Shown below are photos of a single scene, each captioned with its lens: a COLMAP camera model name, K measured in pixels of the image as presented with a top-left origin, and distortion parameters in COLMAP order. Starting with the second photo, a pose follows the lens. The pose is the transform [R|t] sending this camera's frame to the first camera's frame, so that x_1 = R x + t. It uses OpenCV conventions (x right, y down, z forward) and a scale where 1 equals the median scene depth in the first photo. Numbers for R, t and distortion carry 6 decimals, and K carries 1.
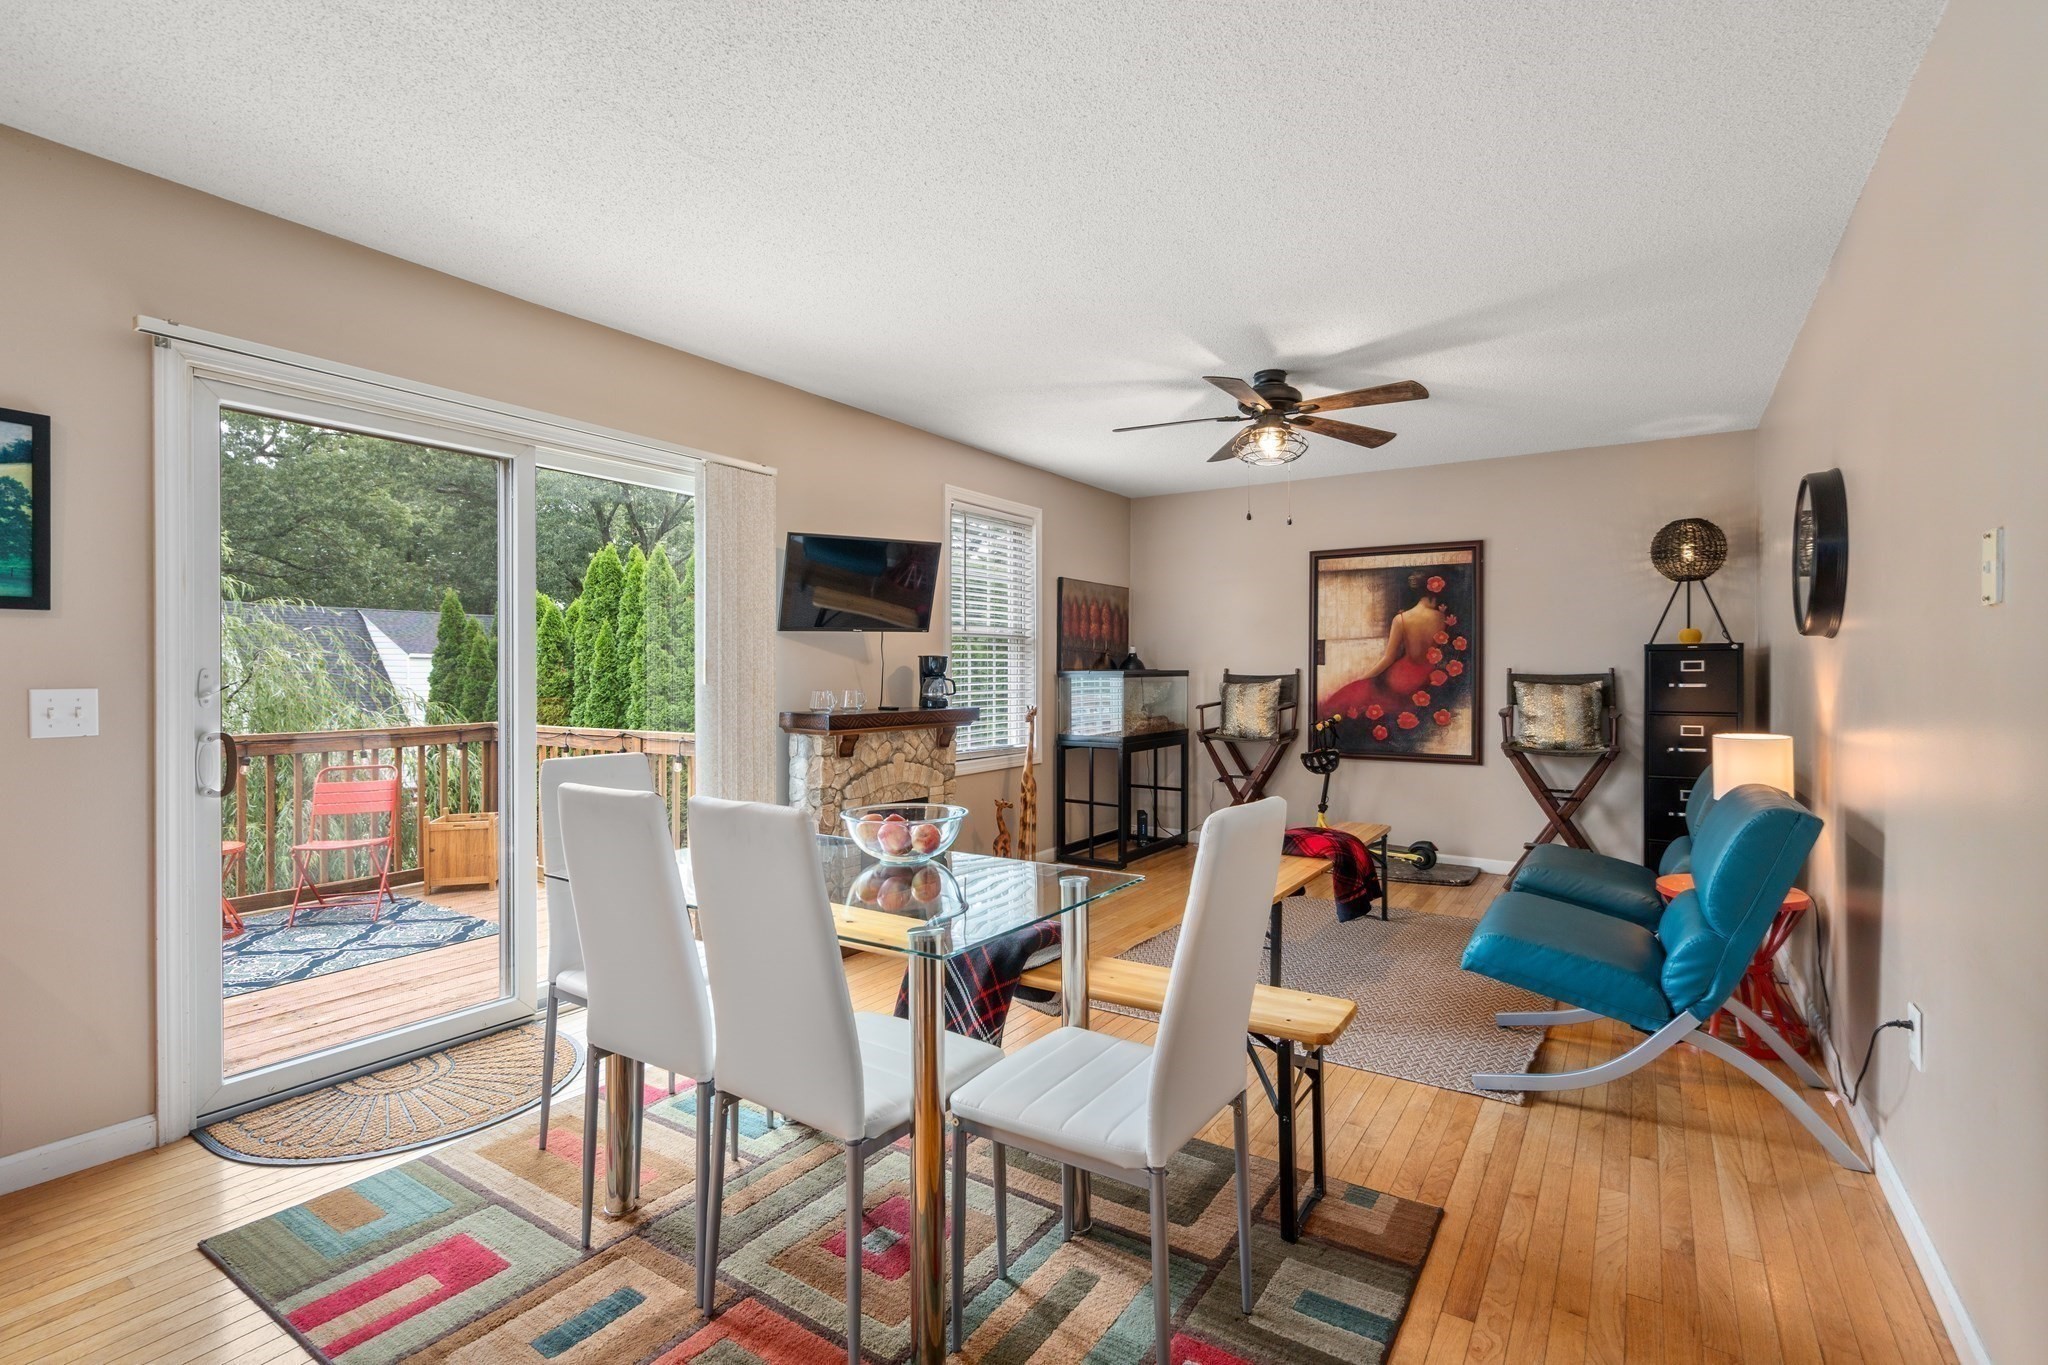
lens RADIAL K [[946.4, 0, 1033.8], [0, 946.4, 670.3], [0, 0, 1]] dist [-0.002475, 0.000133]
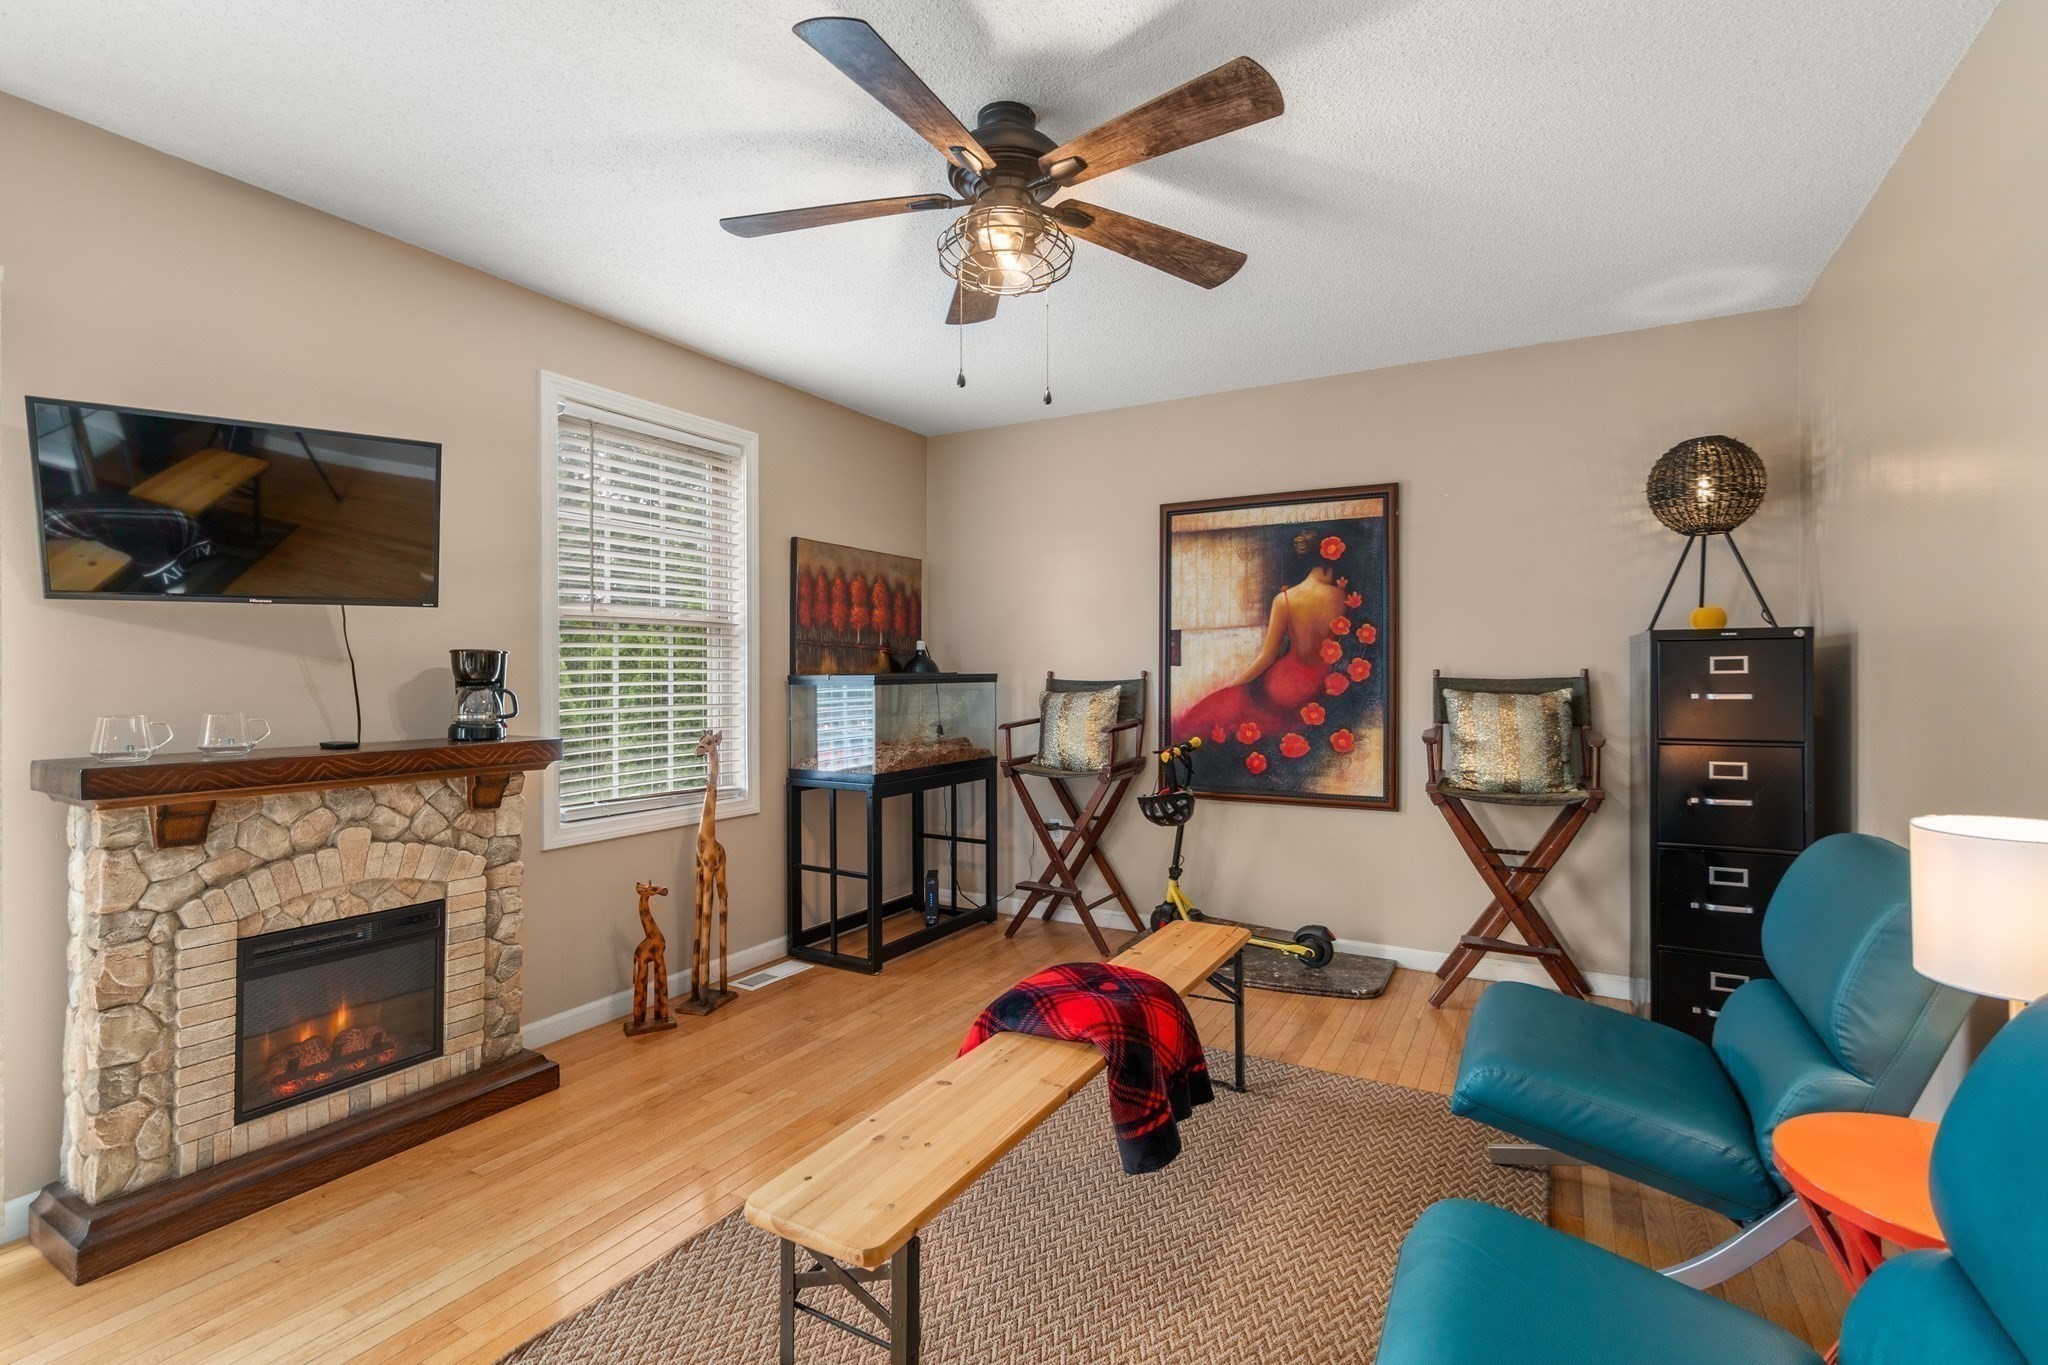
lens RADIAL K [[946.4, 0, 1033.8], [0, 946.4, 670.3], [0, 0, 1]] dist [-0.002475, 0.000133]
pose [[0.997450, -0.002134, 0.071338, 0.159757], [0.002403, 0.999990, -0.003689, 0.000056], [-0.071329, 0.003851, 0.997445, 0.330312]]
